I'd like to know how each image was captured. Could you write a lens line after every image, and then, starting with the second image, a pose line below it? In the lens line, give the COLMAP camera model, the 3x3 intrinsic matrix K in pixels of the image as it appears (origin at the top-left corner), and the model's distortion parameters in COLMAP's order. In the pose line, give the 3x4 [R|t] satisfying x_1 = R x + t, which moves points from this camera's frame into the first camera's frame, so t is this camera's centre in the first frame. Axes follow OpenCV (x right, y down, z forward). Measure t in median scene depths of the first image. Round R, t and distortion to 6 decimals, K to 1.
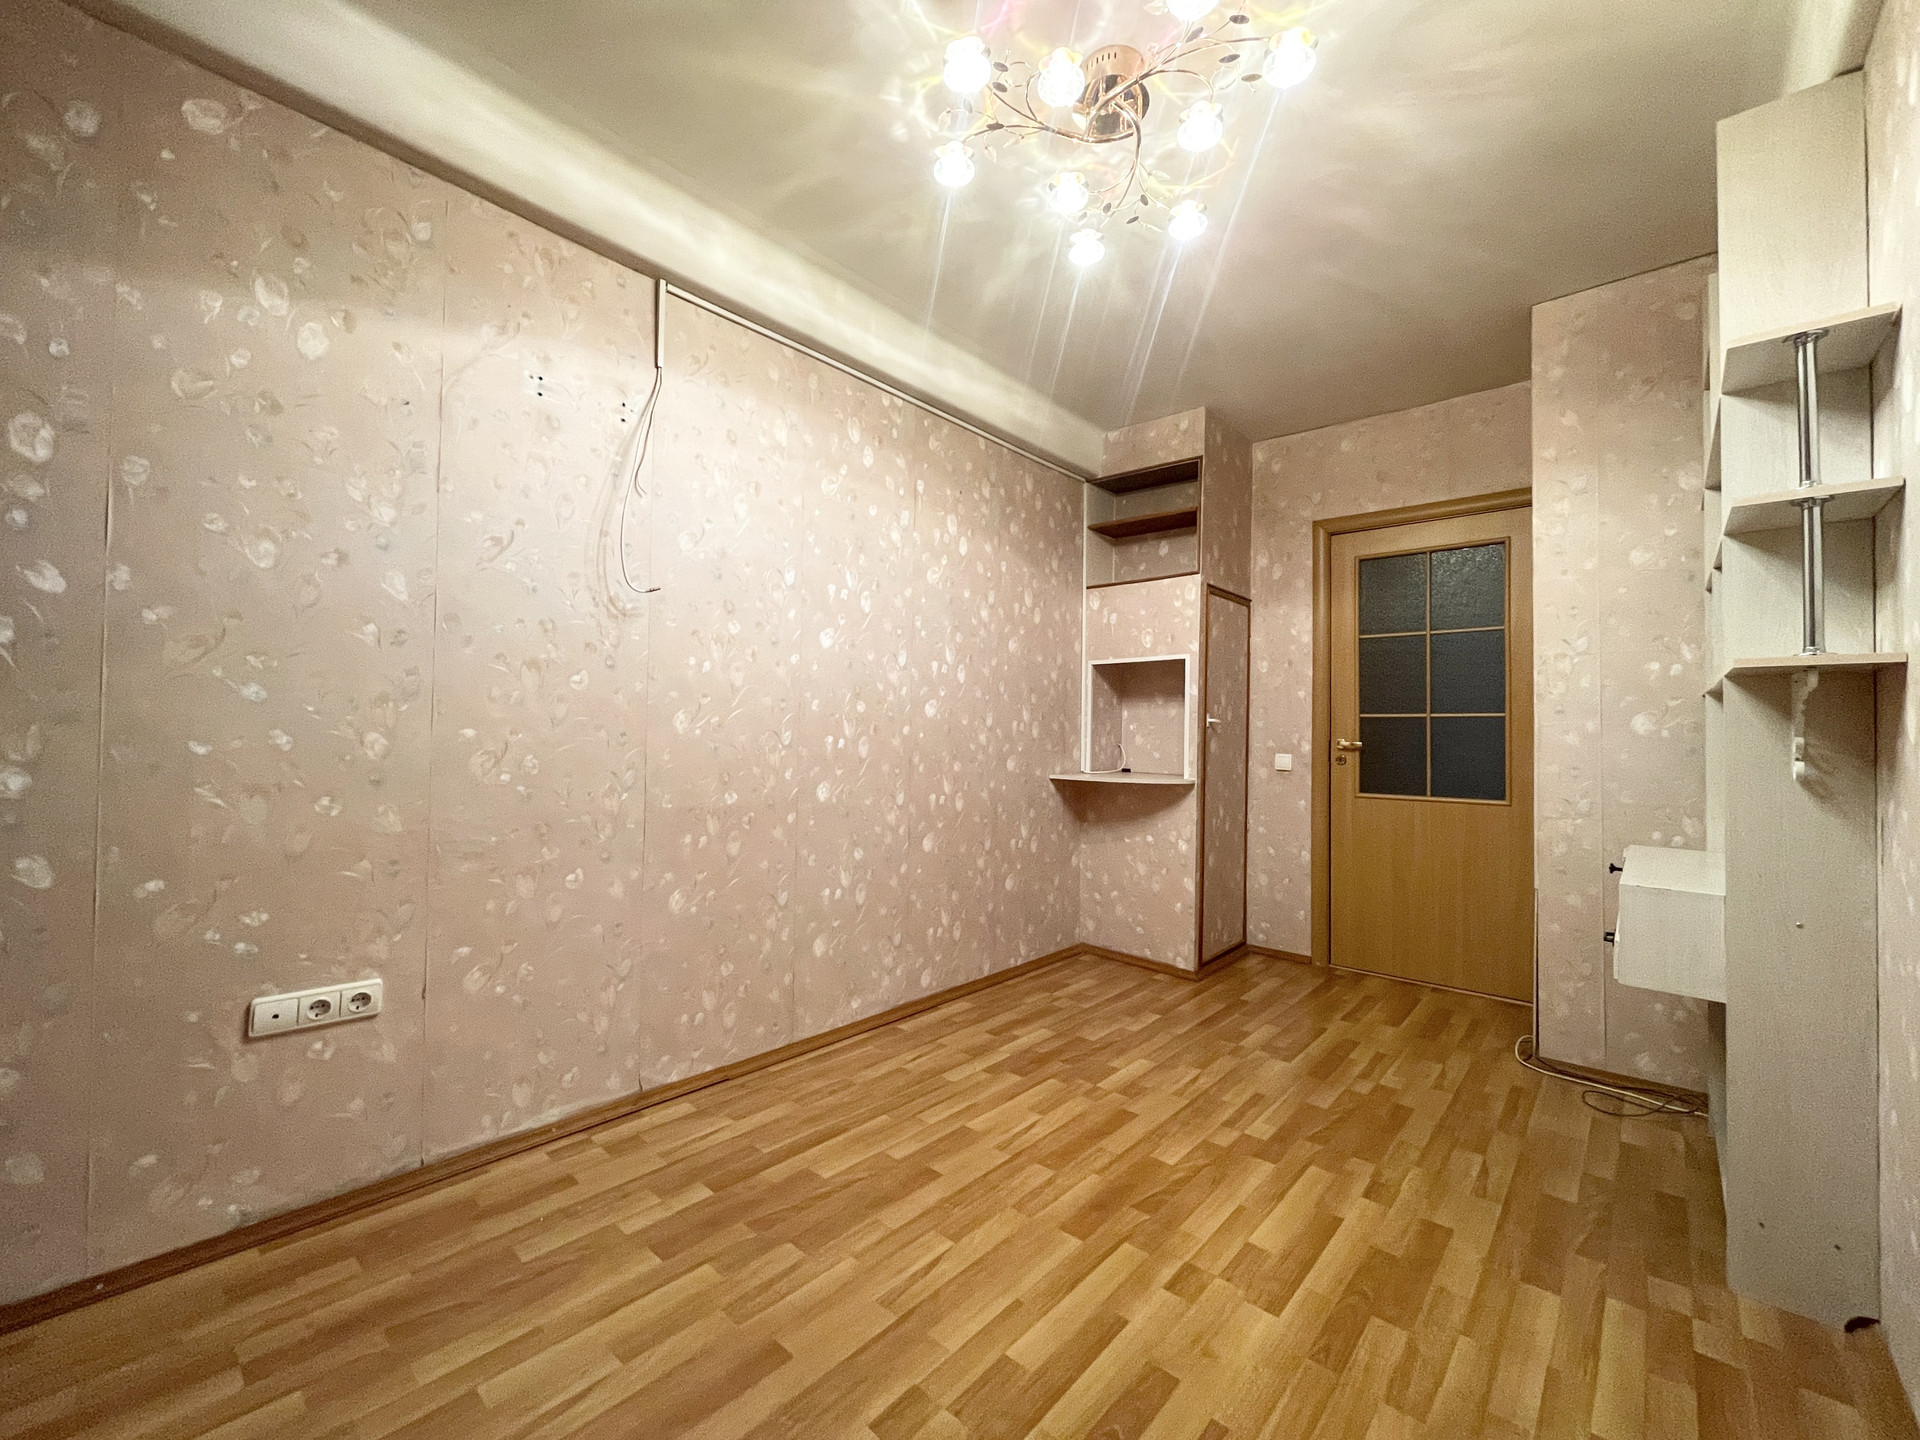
lens RADIAL K [[781.3, 0, 957.1], [0, 781.3, 714.8], [0, 0, 1]] dist [-0.003295, -0.000421]
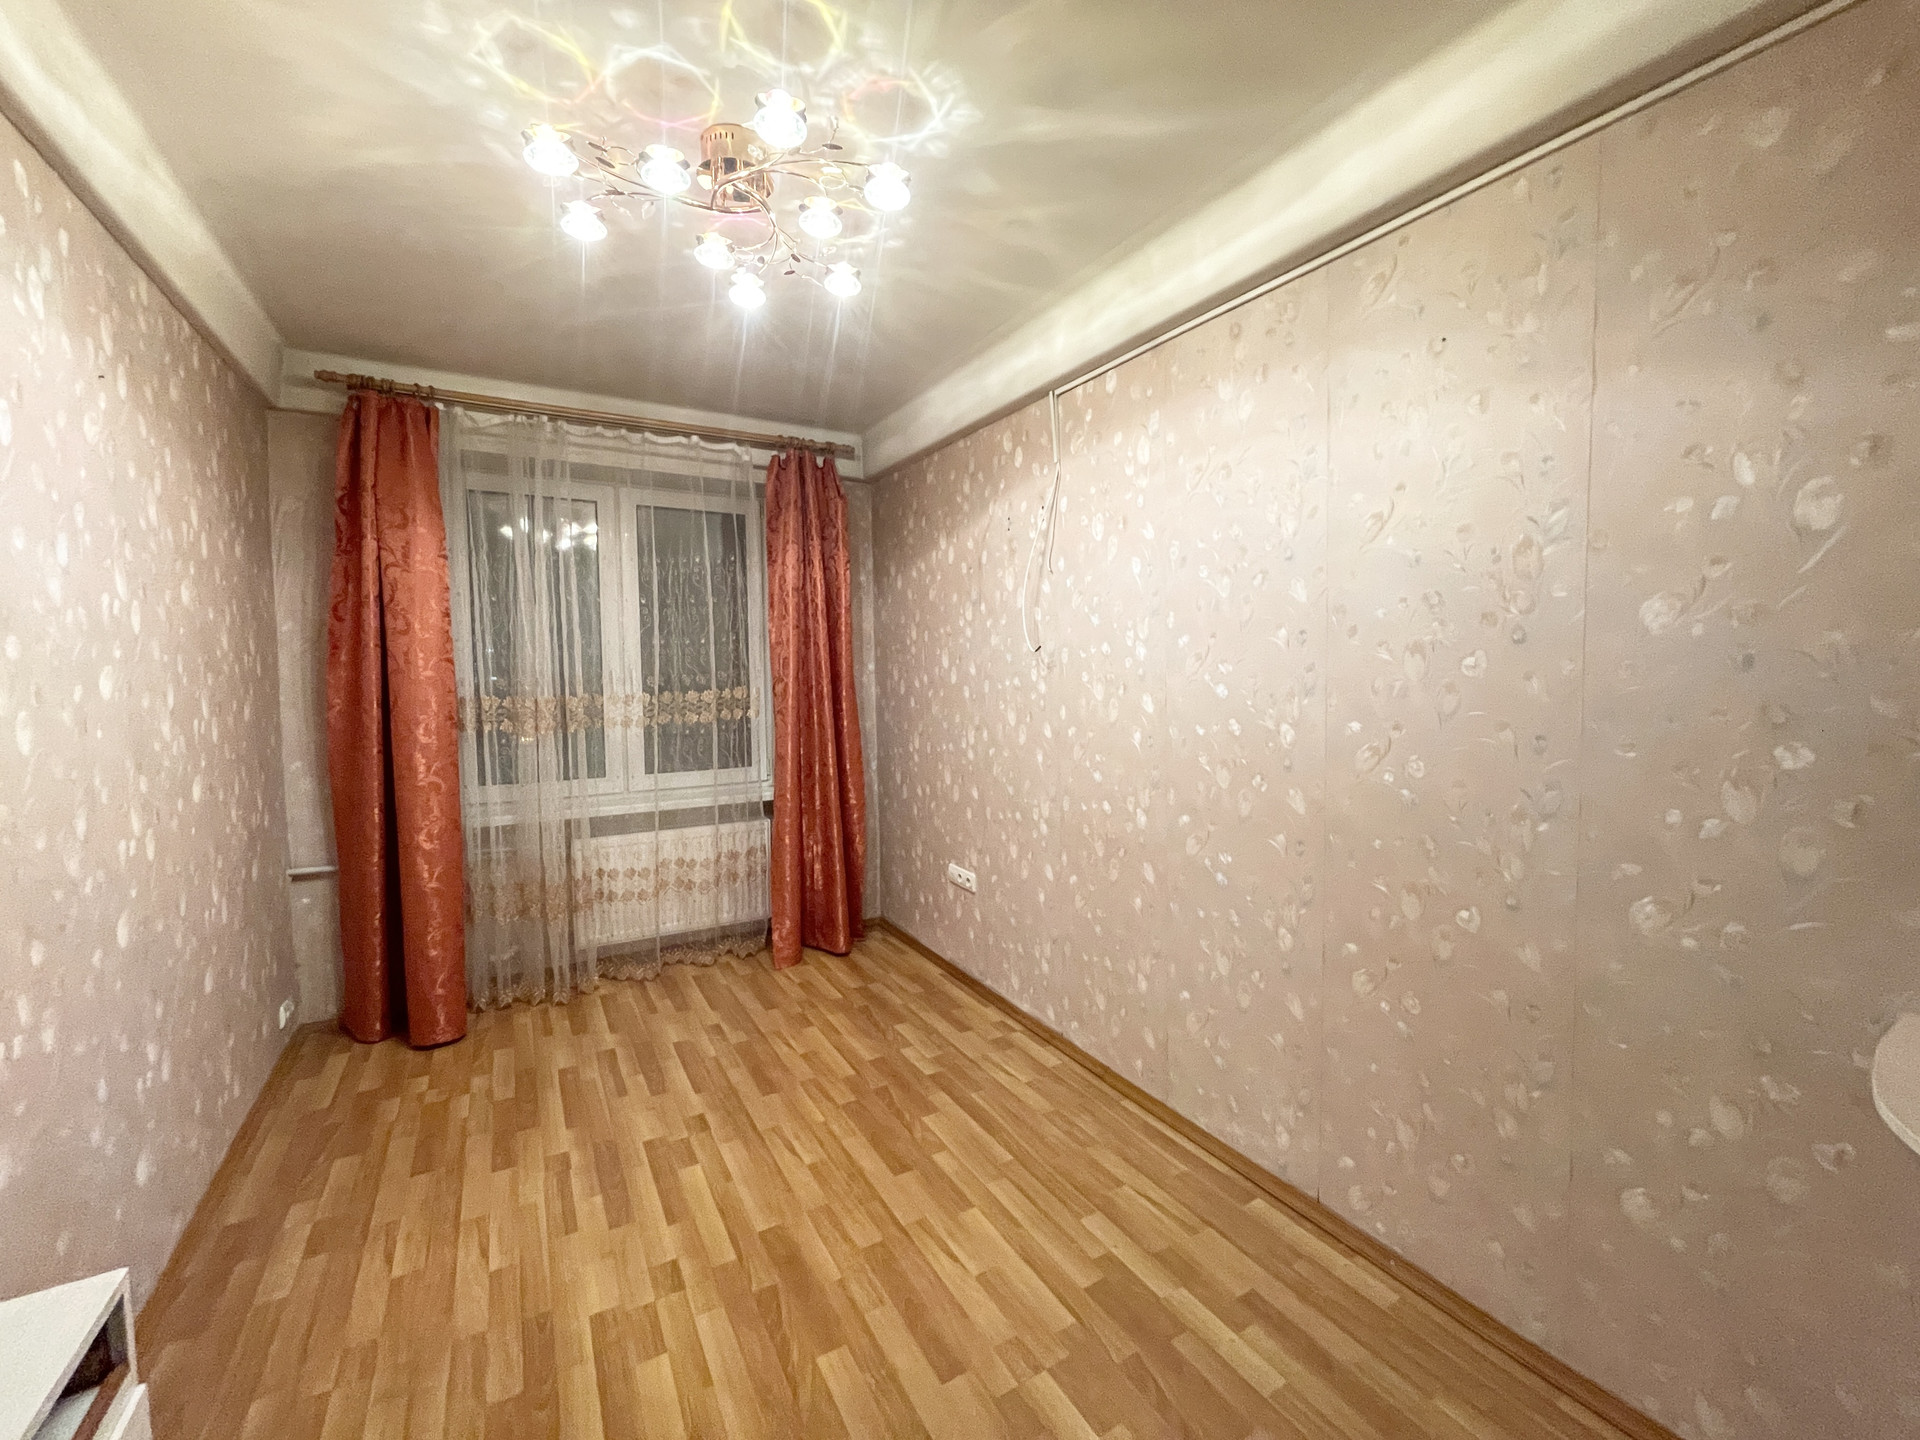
lens RADIAL K [[781.8, 0, 964.0], [0, 781.8, 715.0], [0, 0, 1]] dist [-0.029164, 0.009529]
pose [[-0.302831, 0.039896, -0.952209, 0.792013], [0.024882, 0.999114, 0.033948, -0.088703], [0.952720, -0.013413, -0.303555, 1.155061]]
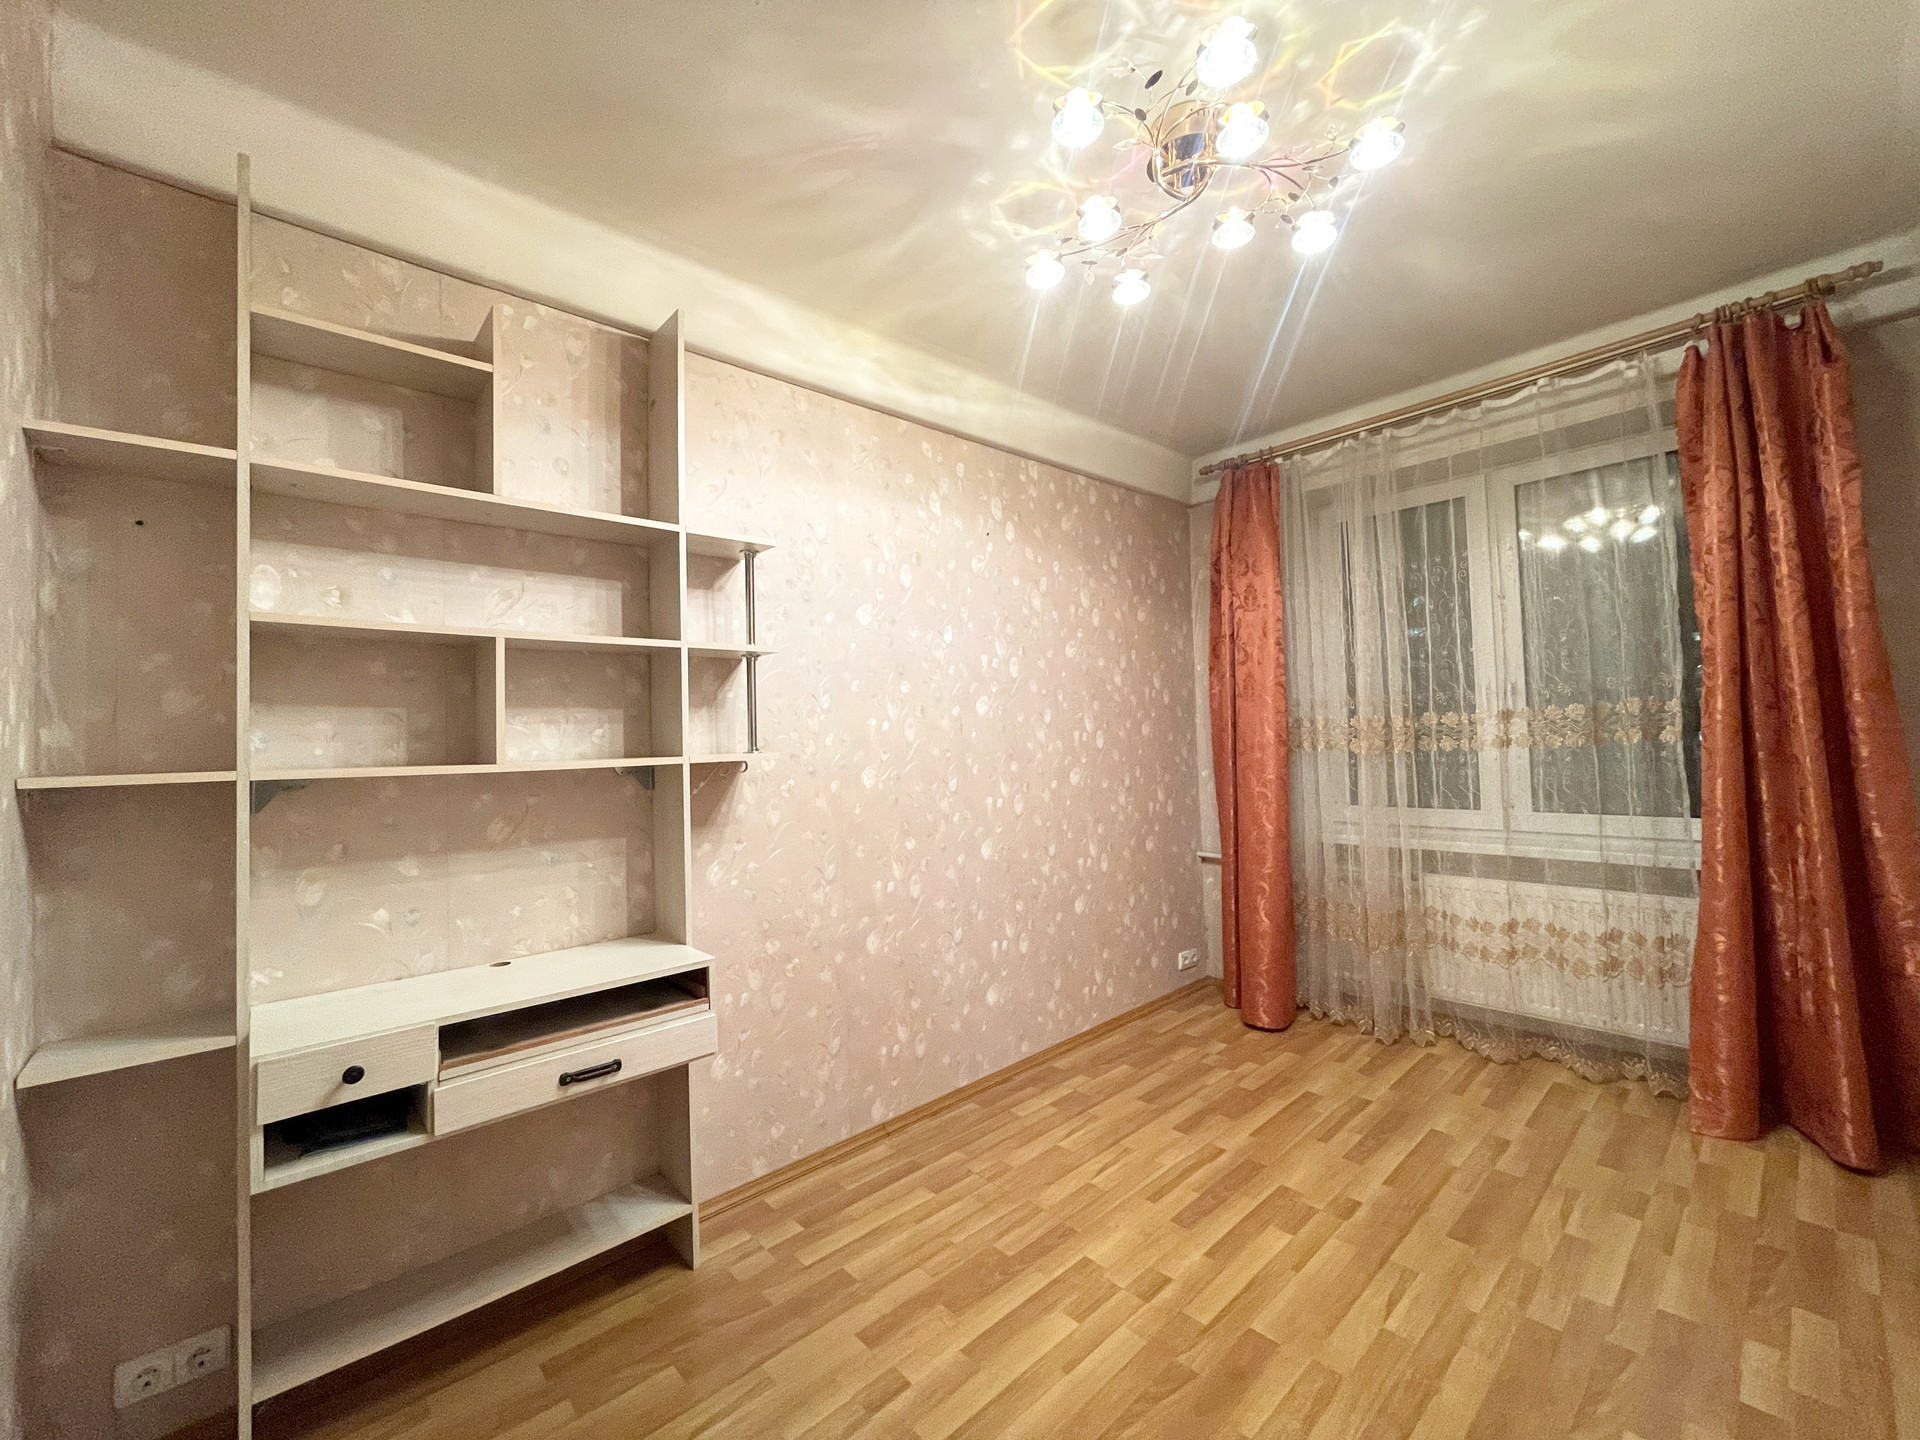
lens RADIAL K [[781.3, 0, 957.1], [0, 781.3, 714.8], [0, 0, 1]] dist [-0.003295, -0.000421]
pose [[-0.994171, 0.018916, 0.106138, 0.286720], [0.013617, 0.998635, -0.050431, -0.037950], [-0.106947, -0.048691, -0.993072, 1.437410]]
